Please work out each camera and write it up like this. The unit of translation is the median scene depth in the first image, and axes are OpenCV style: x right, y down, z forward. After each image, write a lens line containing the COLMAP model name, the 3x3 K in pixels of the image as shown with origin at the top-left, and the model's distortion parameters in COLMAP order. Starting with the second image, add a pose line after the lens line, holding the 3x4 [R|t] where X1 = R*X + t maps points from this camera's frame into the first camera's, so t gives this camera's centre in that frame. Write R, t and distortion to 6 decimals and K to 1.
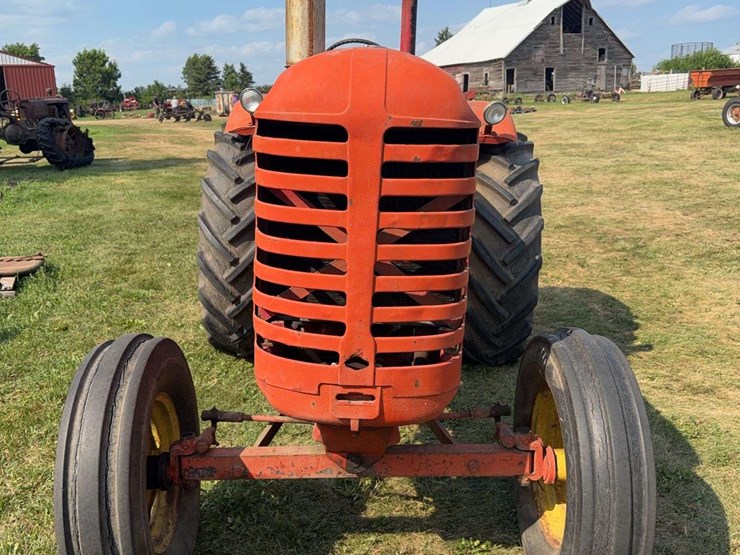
lens RADIAL K [[694.0, 0, 370.9], [0, 694.0, 287.5], [0, 0, 1]] dist [0.155714, -0.292393]
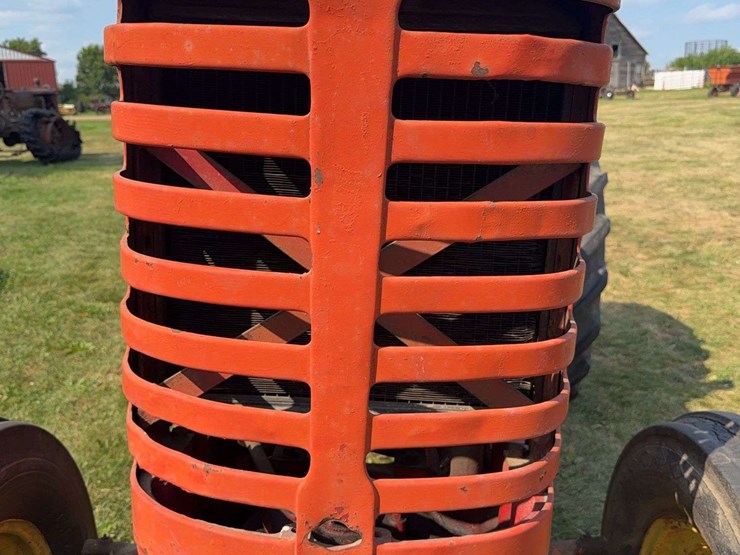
lens RADIAL K [[522.3, 0, 372.4], [0, 522.3, 276.2], [0, 0, 1]] dist [0.091362, -0.118717]
pose [[0.999908, 0.006365, -0.011994, 0.003777], [-0.006227, 0.999914, 0.011516, -0.033052], [0.012067, -0.011440, 0.999862, 0.339371]]
